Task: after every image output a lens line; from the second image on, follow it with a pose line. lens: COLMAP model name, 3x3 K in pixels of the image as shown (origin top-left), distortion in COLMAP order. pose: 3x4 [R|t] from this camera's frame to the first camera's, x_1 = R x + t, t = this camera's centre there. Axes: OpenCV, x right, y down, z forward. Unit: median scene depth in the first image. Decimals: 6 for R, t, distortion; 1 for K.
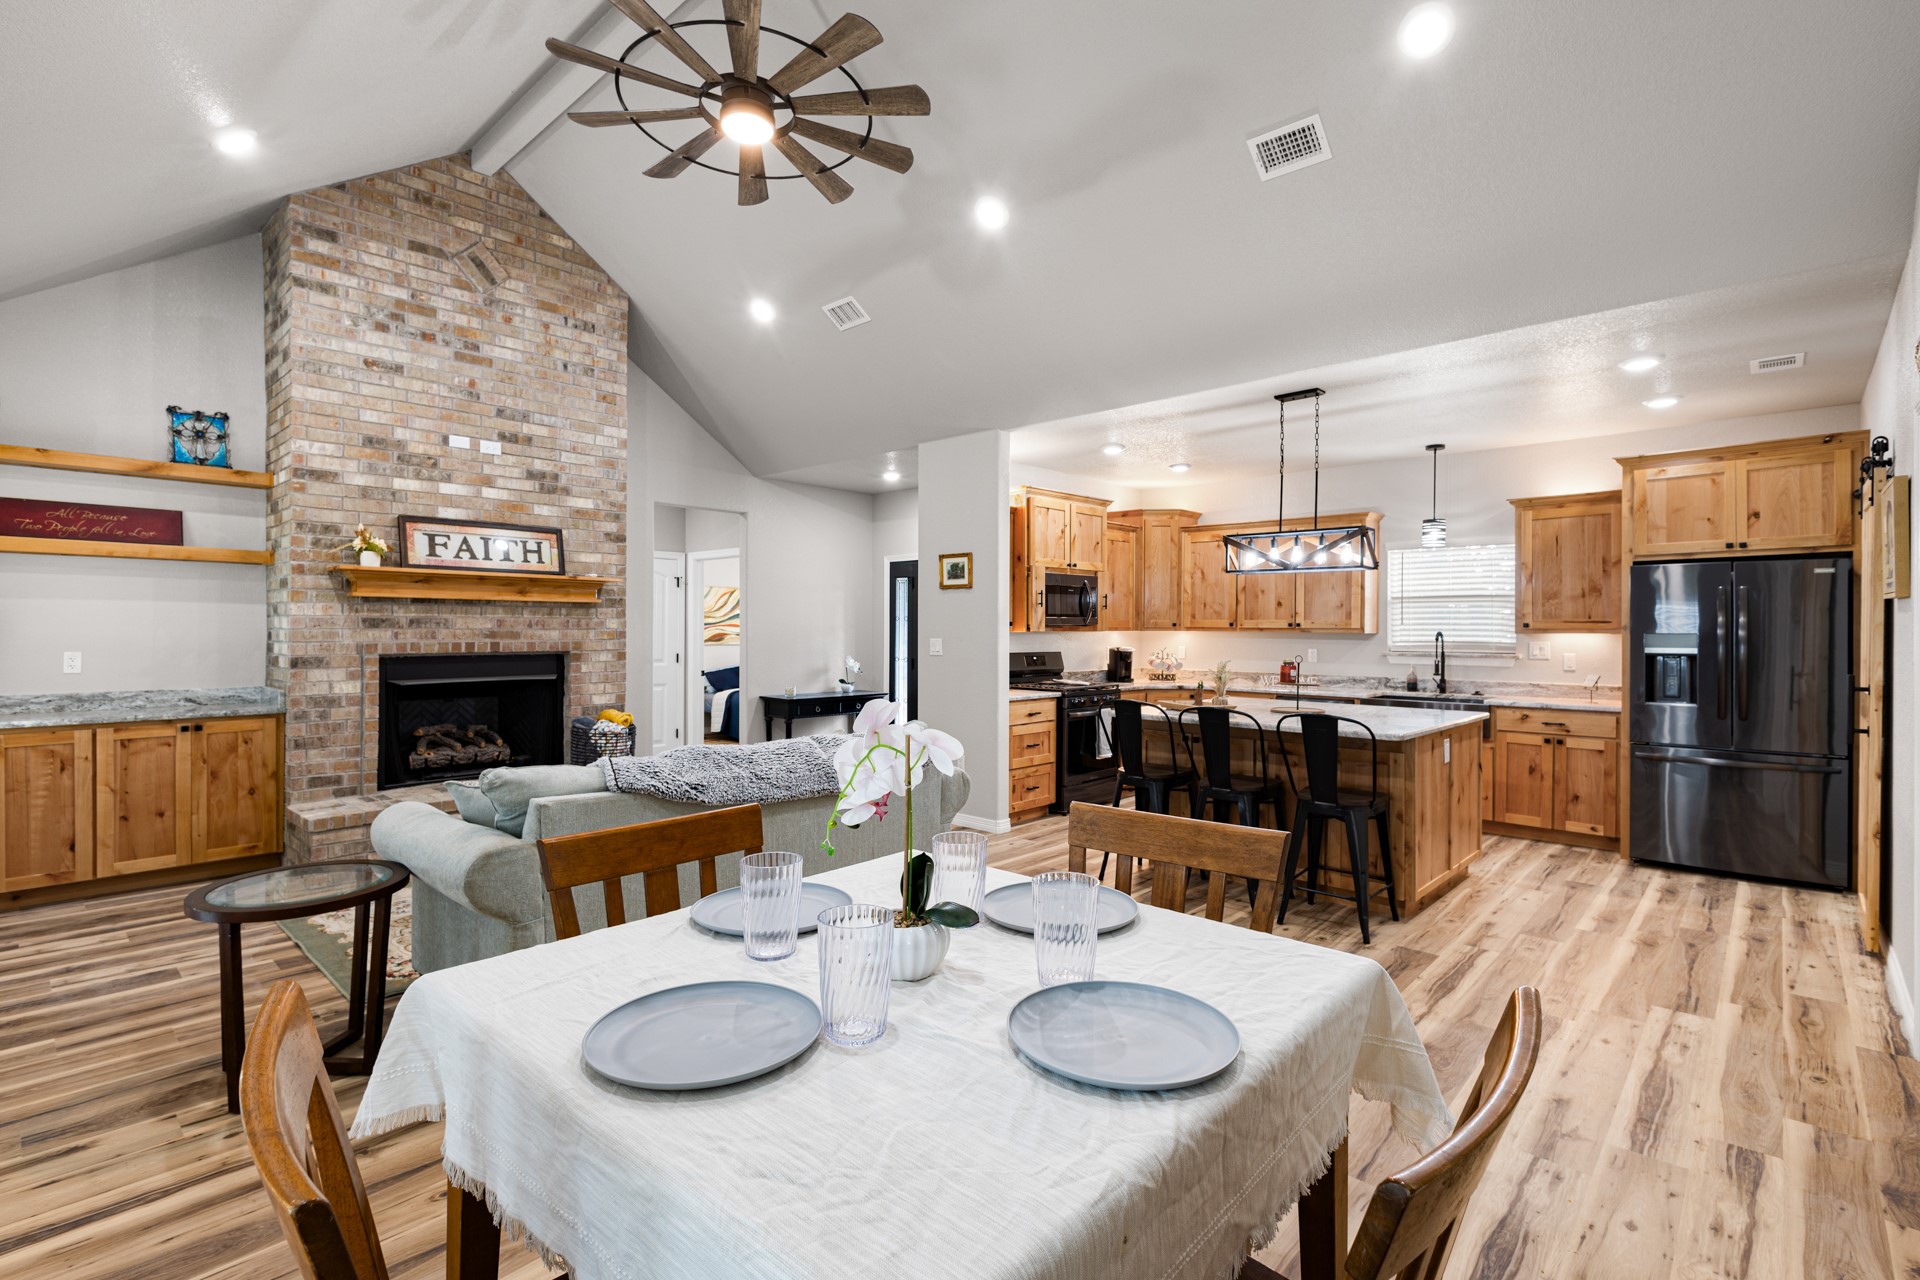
lens RADIAL K [[881.4, 0, 958.4], [0, 881.4, 631.3], [0, 0, 1]] dist [0.011956, -0.004731]
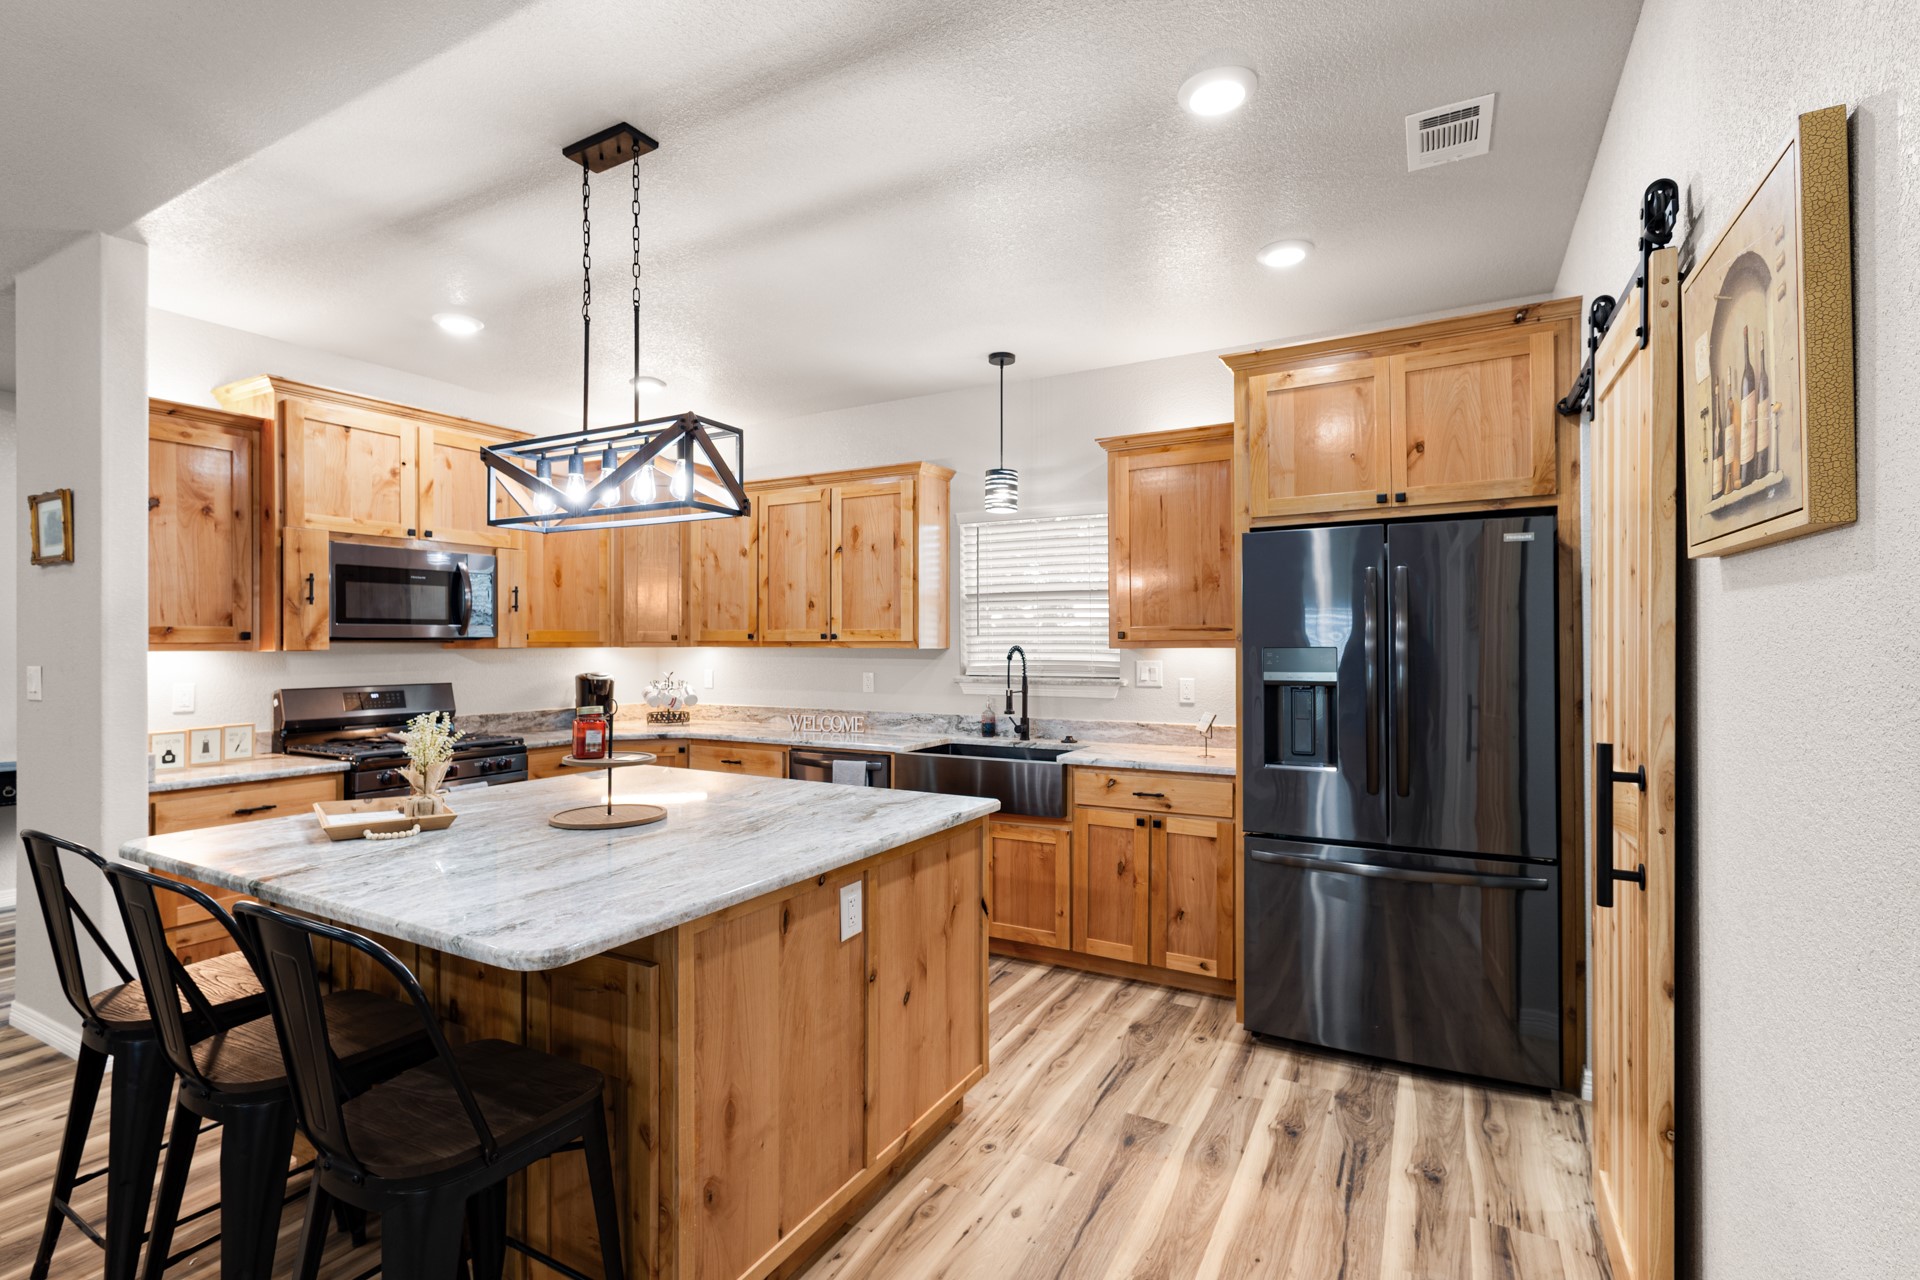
lens RADIAL K [[884.4, 0, 957.6], [0, 884.4, 638.9], [0, 0, 1]] dist [0.008463, 0.000166]
pose [[0.970385, -0.004608, 0.241520, 0.407524], [0.006473, 0.999955, -0.006931, -0.000392], [-0.241477, 0.008289, 0.970371, 0.447135]]
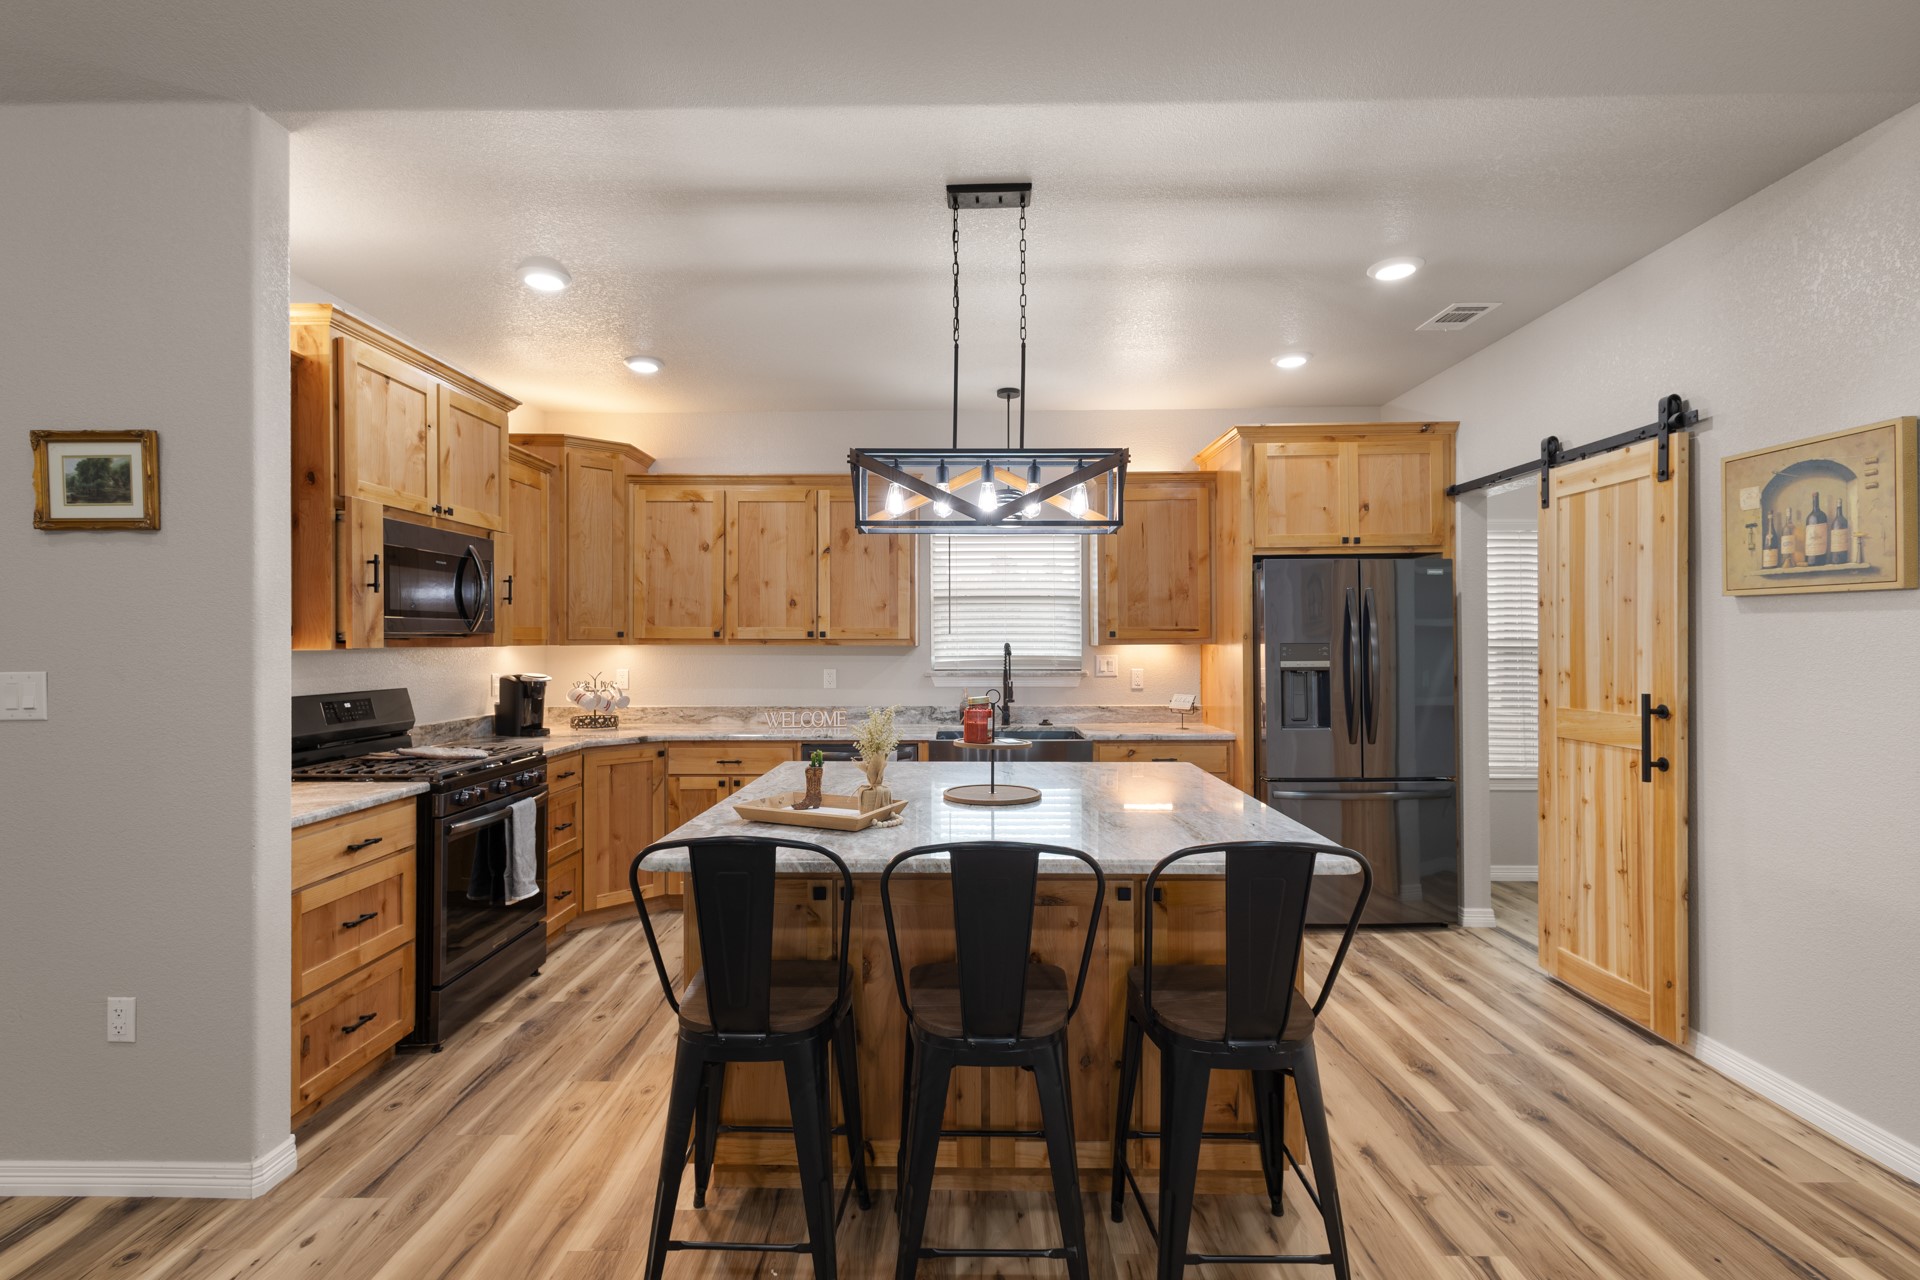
lens RADIAL K [[877.7, 0, 955.3], [0, 877.7, 640.2], [0, 0, 1]] dist [0.004273, -0.001094]
pose [[0.740968, -0.004302, 0.671527, 0.016334], [0.007113, 0.999974, -0.001443, -0.001301], [-0.671503, 0.005846, 0.740979, 0.566289]]
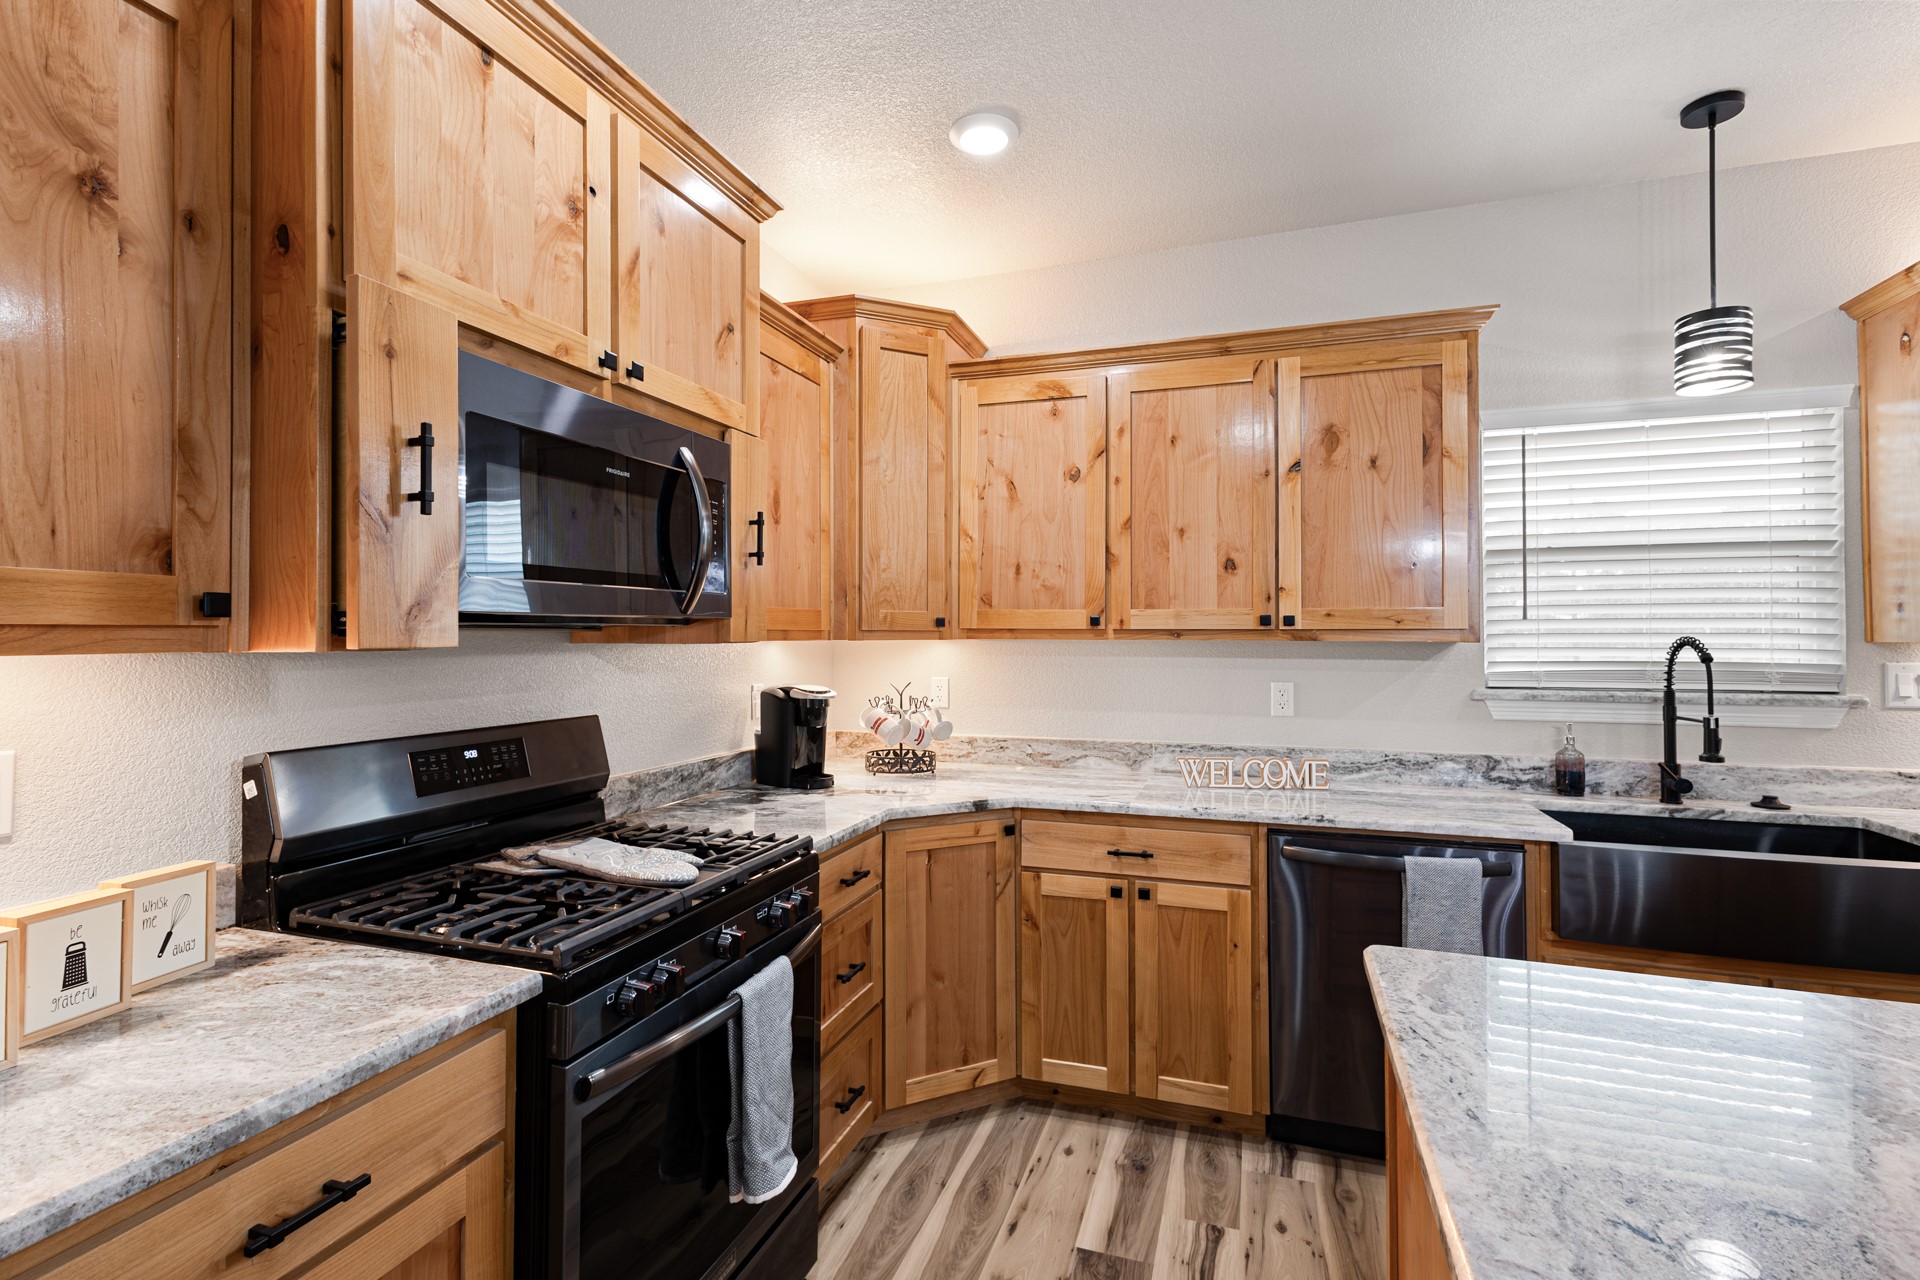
lens RADIAL K [[885.6, 0, 951.7], [0, 885.6, 623.6], [0, 0, 1]] dist [0.004353, 0.000453]
pose [[0.915797, -0.000208, 0.401641, 0.142139], [0.006704, 0.999868, -0.014767, -0.001821], [-0.401585, 0.016217, 0.915678, 0.928723]]
